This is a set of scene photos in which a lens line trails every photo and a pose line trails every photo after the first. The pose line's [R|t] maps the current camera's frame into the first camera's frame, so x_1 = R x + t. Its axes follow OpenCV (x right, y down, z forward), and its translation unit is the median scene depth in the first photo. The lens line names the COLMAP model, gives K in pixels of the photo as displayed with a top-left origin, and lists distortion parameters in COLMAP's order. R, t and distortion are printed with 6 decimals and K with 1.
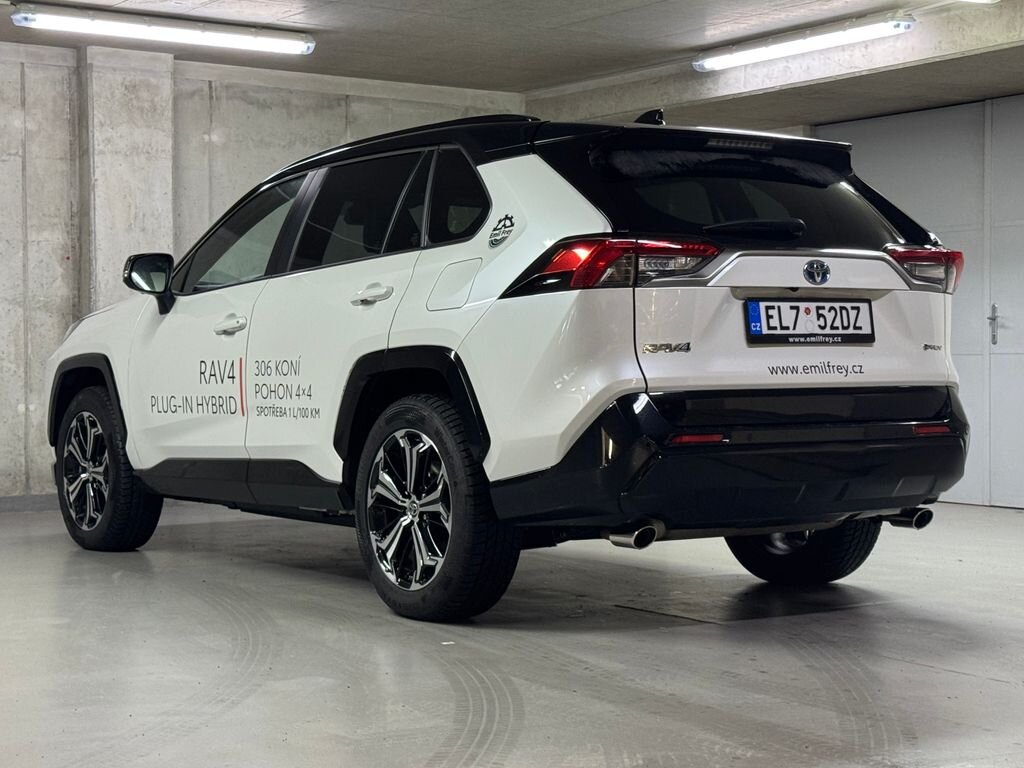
lens RADIAL K [[1864.2, 0, 509.2], [0, 1864.2, 391.8], [0, 0, 1]] dist [0.110867, 0.000000]
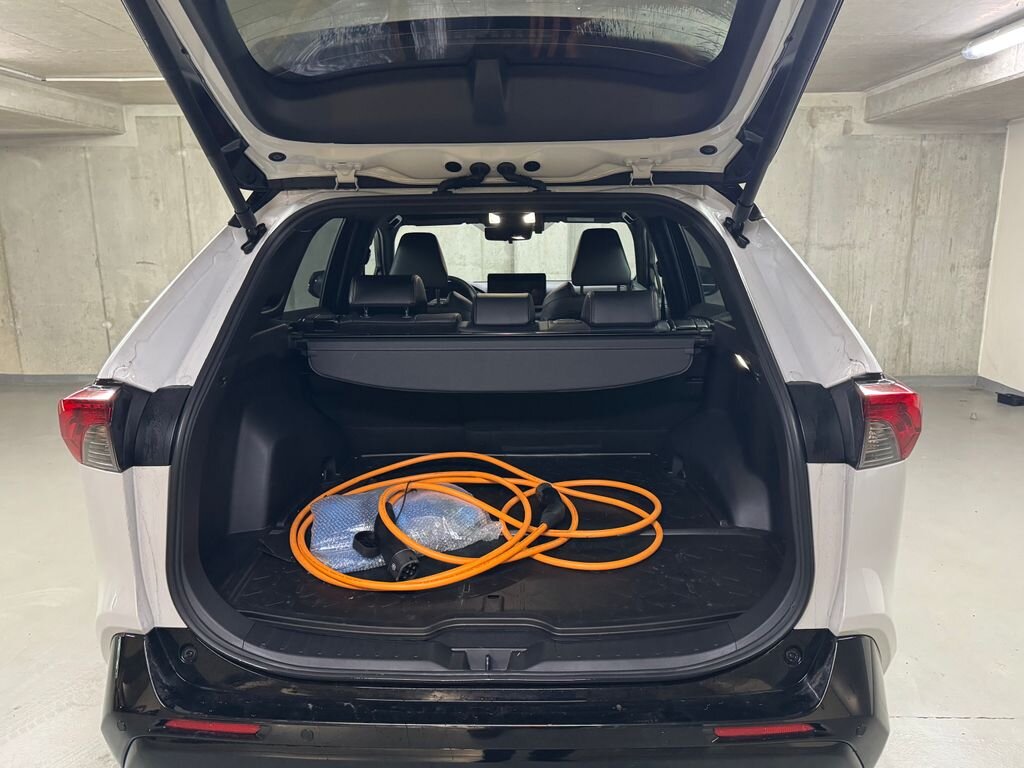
lens RADIAL K [[761.2, 0, 511.3], [0, 761.2, 391.8], [0, 0, 1]] dist [0.016346, -0.024809]
pose [[0.805574, 0.122447, -0.579705, 0.168202], [-0.003303, 0.979325, 0.202266, -0.071333], [0.592486, -0.161025, 0.789323, 0.464517]]
